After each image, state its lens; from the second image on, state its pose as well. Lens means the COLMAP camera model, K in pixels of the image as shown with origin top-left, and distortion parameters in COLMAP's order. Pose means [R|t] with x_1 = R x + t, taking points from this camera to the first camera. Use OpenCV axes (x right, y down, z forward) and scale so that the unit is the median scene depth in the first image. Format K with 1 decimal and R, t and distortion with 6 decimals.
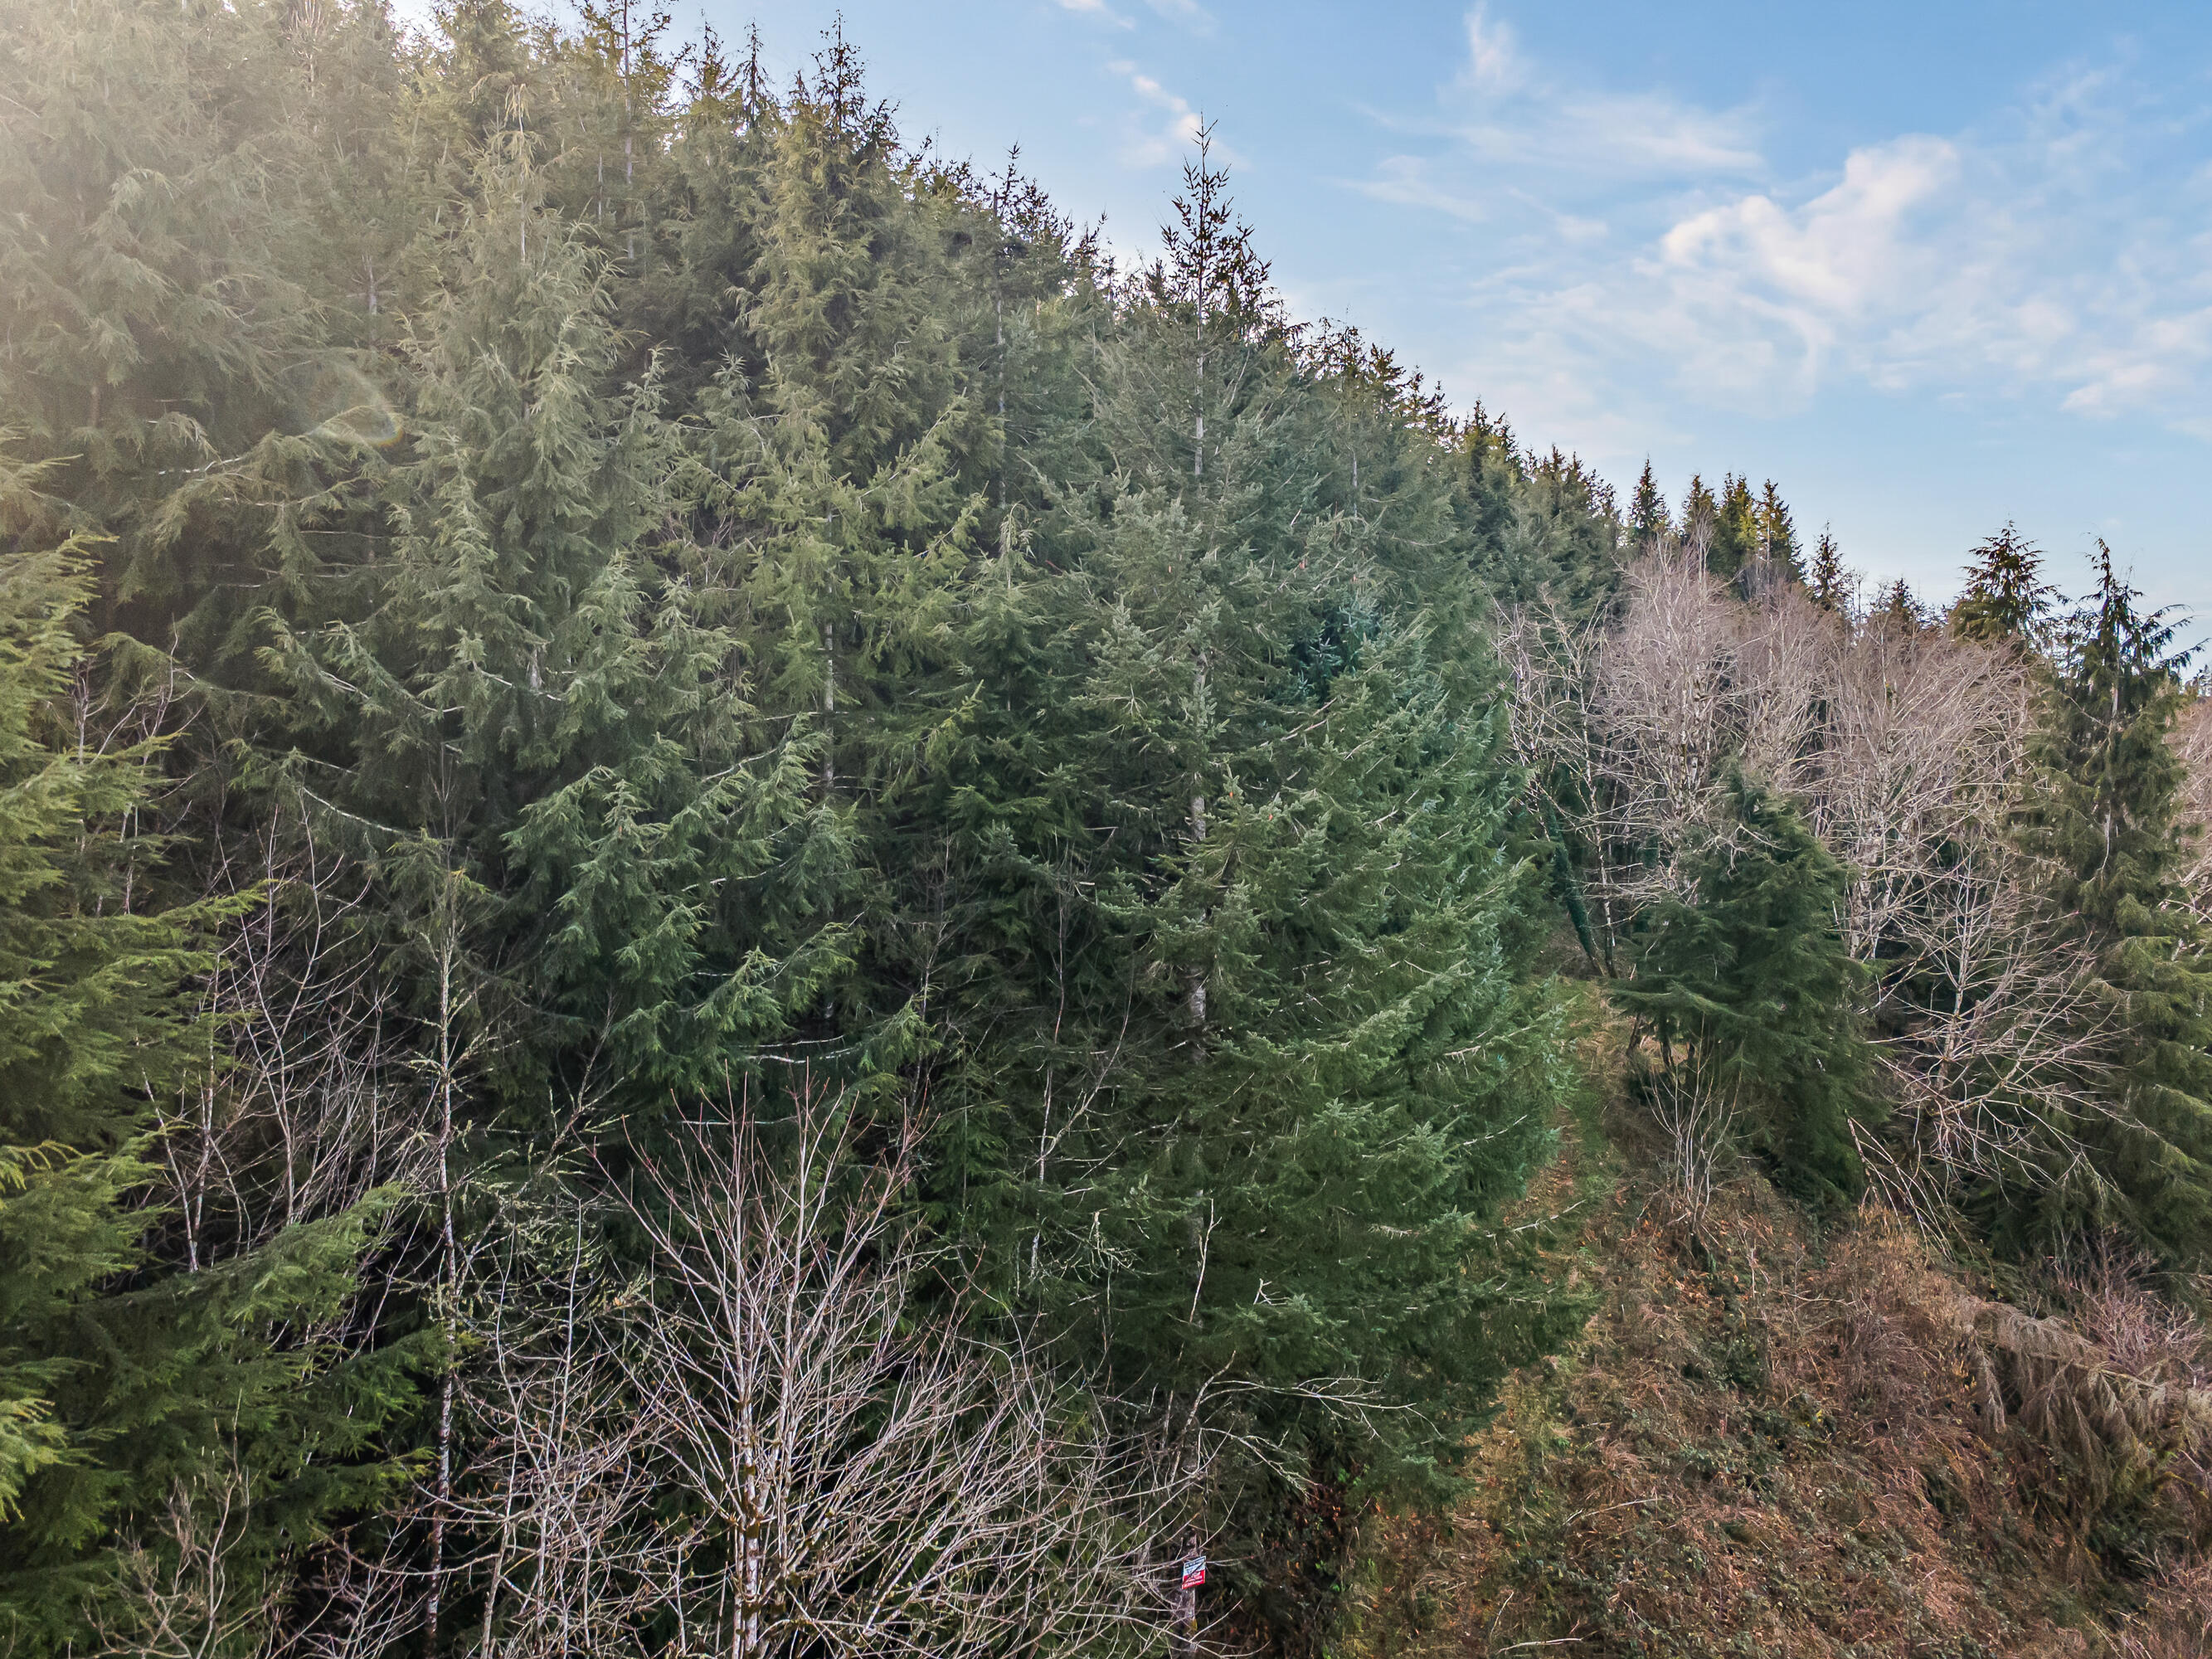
lens RADIAL K [[1646.5, 0, 1106.3], [0, 1646.5, 829.7], [0, 0, 1]] dist [0.018446, 0.045208]
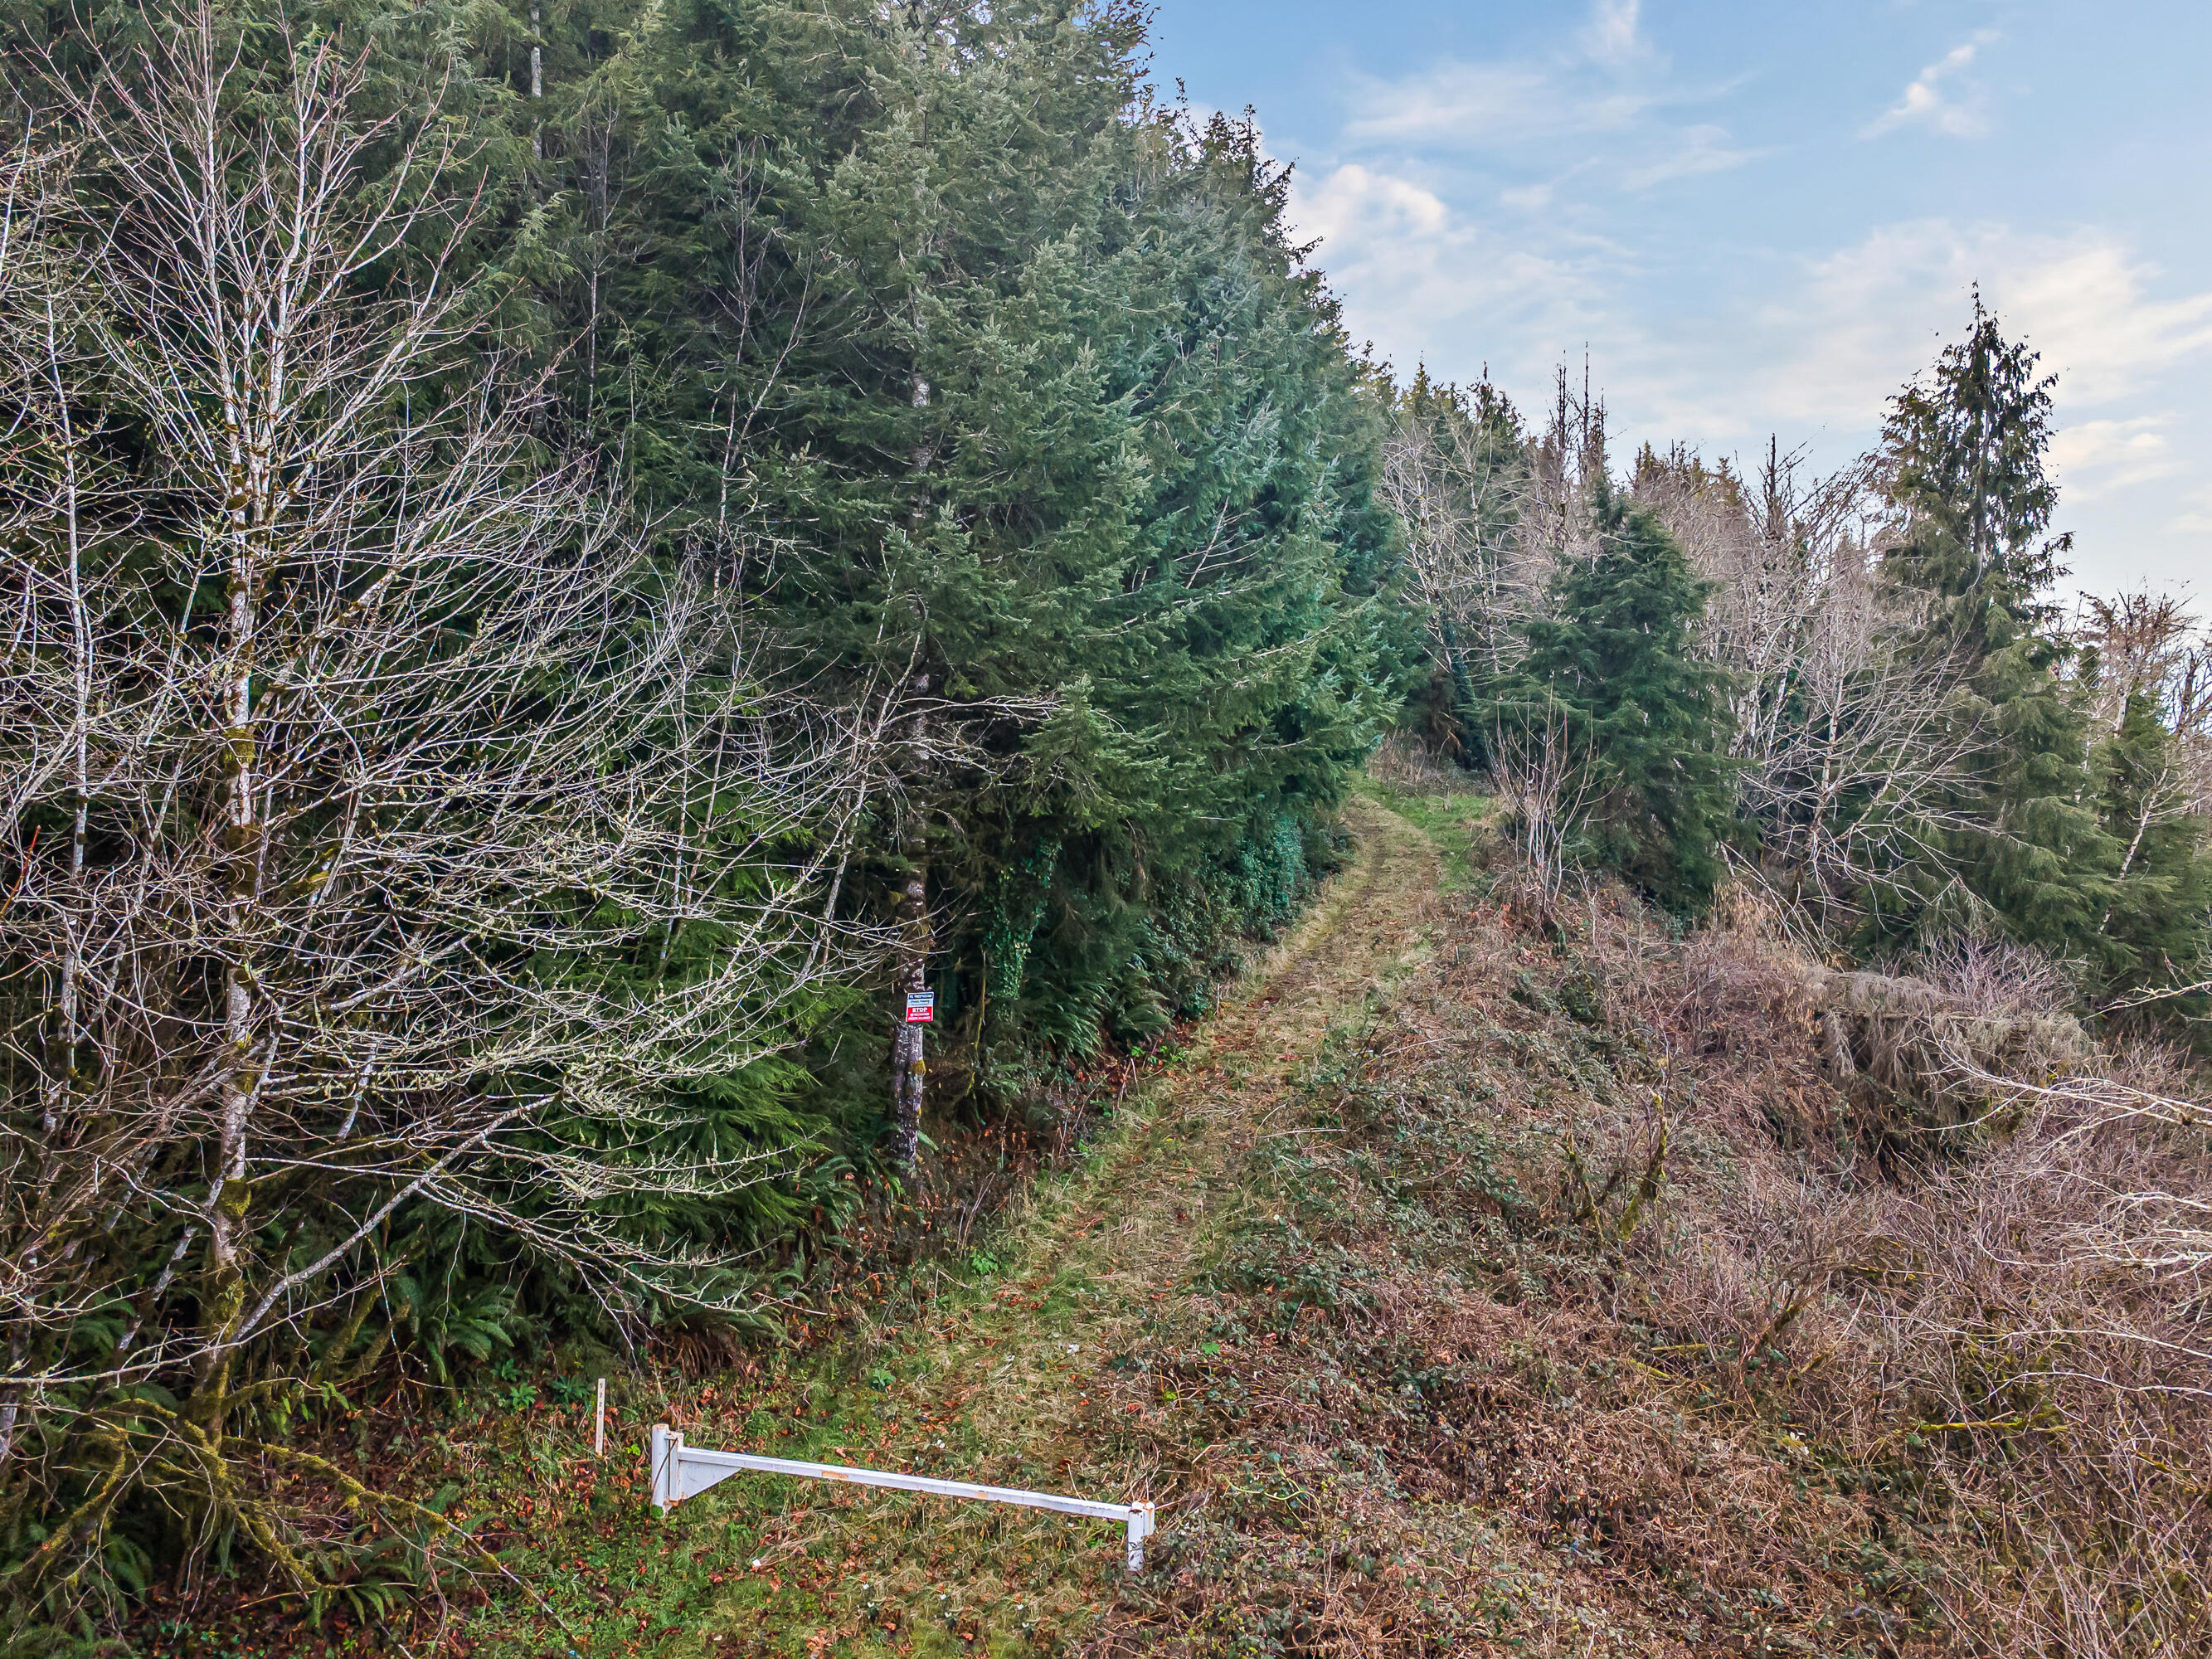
lens RADIAL K [[1646.5, 0, 1106.2], [0, 1646.5, 829.1], [0, 0, 1]] dist [0.018446, 0.045208]
pose [[0.999991, -0.001973, 0.003771, 0.083307], [0.002124, 0.999177, -0.040498, 0.206032], [-0.003688, 0.040506, 0.999173, 0.029912]]
